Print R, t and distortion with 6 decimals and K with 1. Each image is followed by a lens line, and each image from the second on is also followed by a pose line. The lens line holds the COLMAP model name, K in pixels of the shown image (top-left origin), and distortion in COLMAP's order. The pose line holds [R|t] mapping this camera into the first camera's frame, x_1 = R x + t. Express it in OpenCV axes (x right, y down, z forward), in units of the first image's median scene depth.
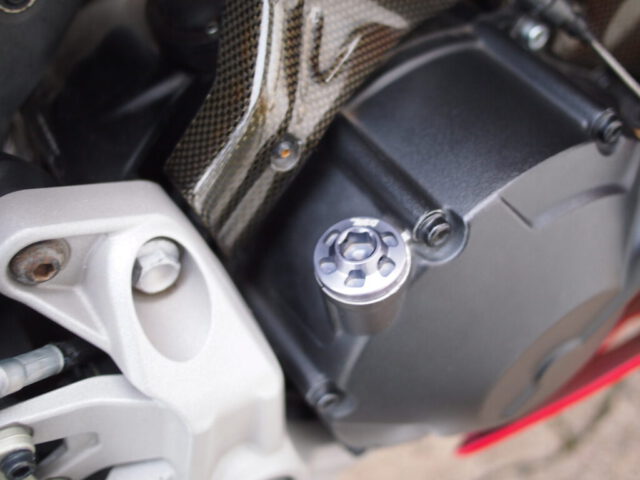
lens RADIAL K [[787.9, 0, 320.0], [0, 787.9, 240.0], [0, 0, 1]] dist [-0.027006, 0.024413]
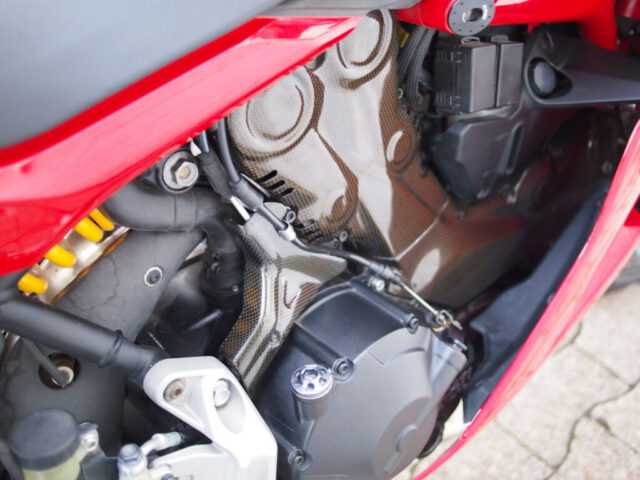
lens RADIAL K [[787.9, 0, 320.0], [0, 787.9, 240.0], [0, 0, 1]] dist [-0.027006, 0.024413]
pose [[0.989017, -0.040289, 0.142205, -0.225218], [0.083276, 0.946776, -0.310934, 0.337075], [-0.122109, 0.319361, 0.939733, -1.256712]]
